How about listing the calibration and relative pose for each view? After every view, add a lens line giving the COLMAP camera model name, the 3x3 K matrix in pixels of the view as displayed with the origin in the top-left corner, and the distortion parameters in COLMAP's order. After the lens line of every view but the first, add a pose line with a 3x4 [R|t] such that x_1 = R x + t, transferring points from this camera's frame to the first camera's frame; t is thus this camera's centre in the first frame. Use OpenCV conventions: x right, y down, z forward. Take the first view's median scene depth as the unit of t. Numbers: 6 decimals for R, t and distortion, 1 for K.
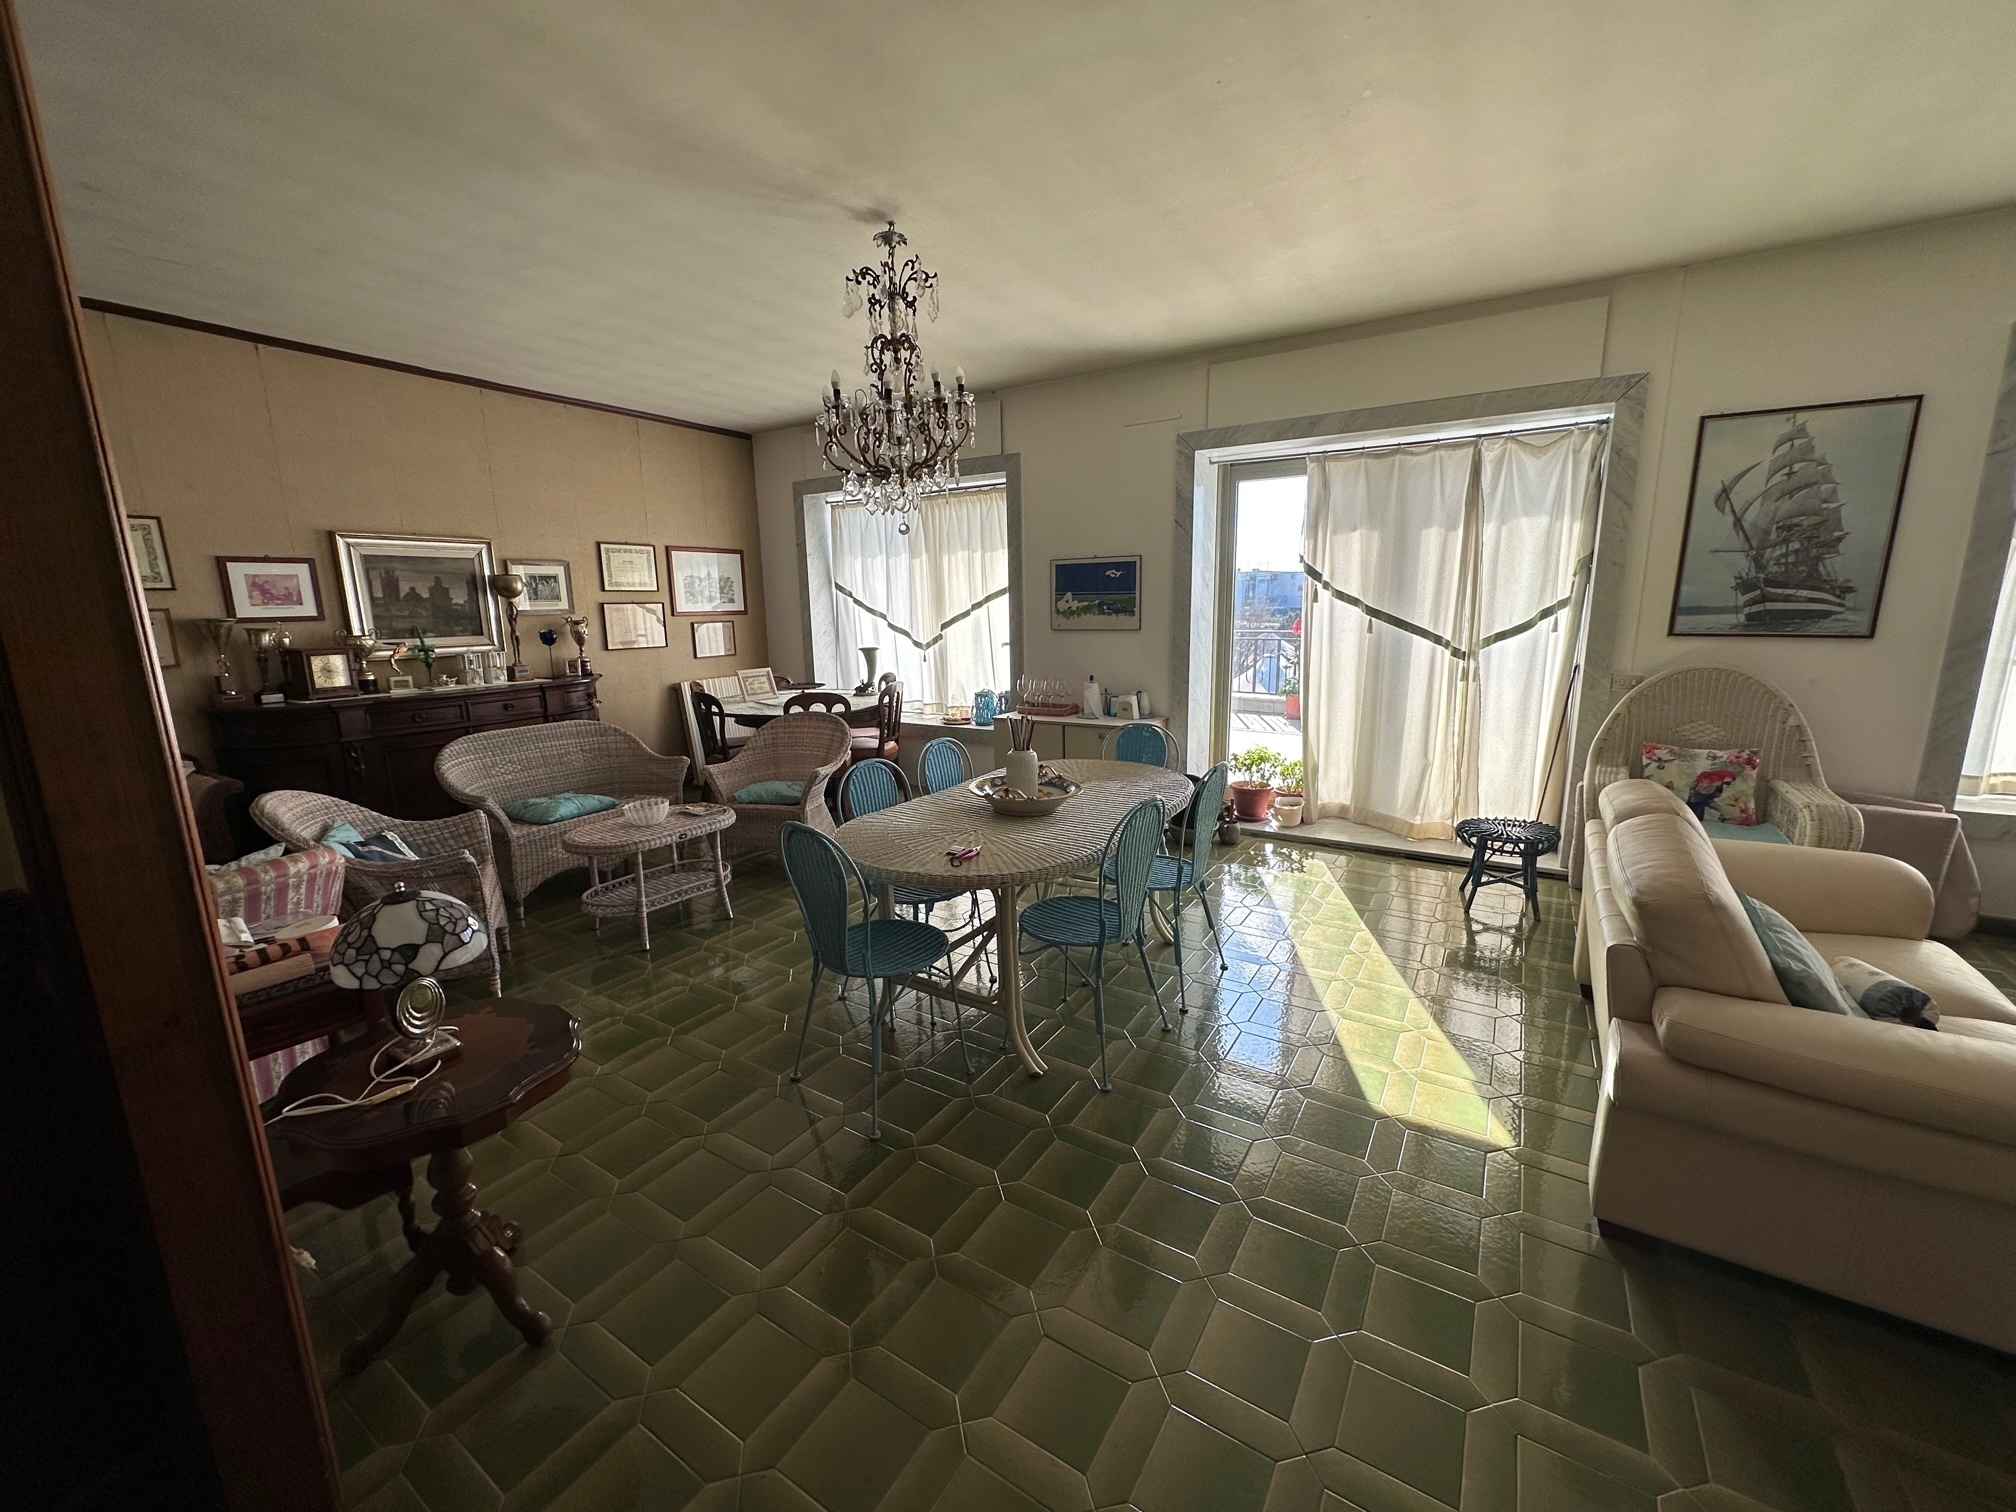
lens RADIAL K [[799.1, 0, 1009.4], [0, 799.1, 757.2], [0, 0, 1]] dist [-0.003672, 0.000661]
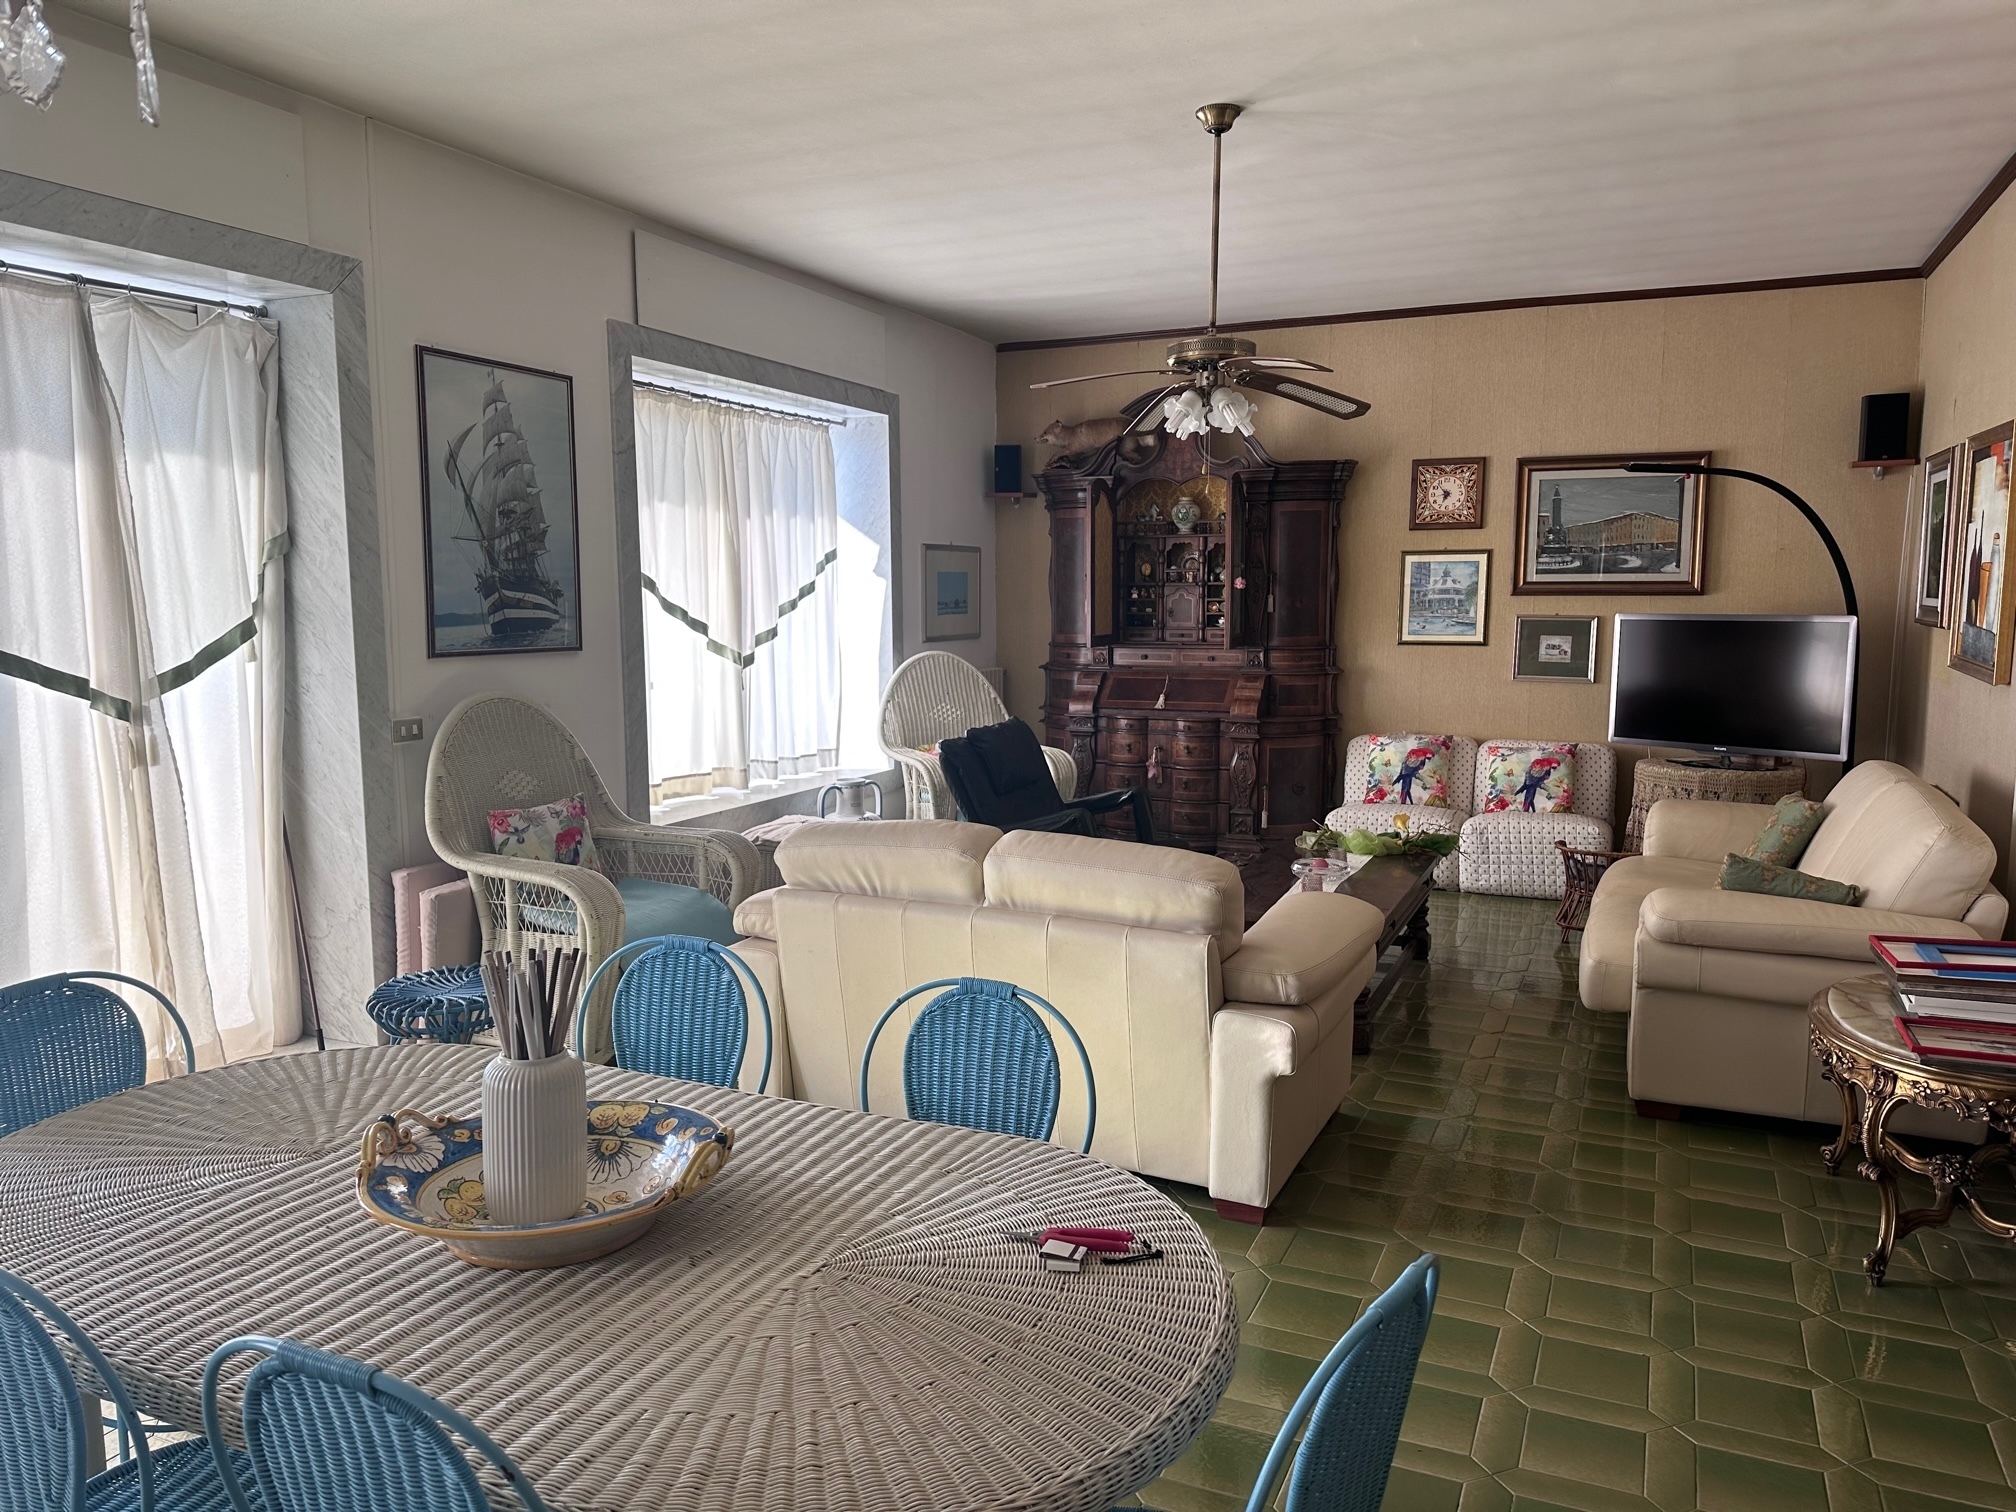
lens RADIAL K [[1401.4, 0, 1005.6], [0, 1401.4, 767.2], [0, 0, 1]] dist [0.090729, -0.125095]
pose [[-0.134032, -0.108069, 0.985067, -0.443844], [0.195304, 0.971659, 0.133172, -0.127267], [-0.971541, 0.210237, -0.109127, 0.678806]]
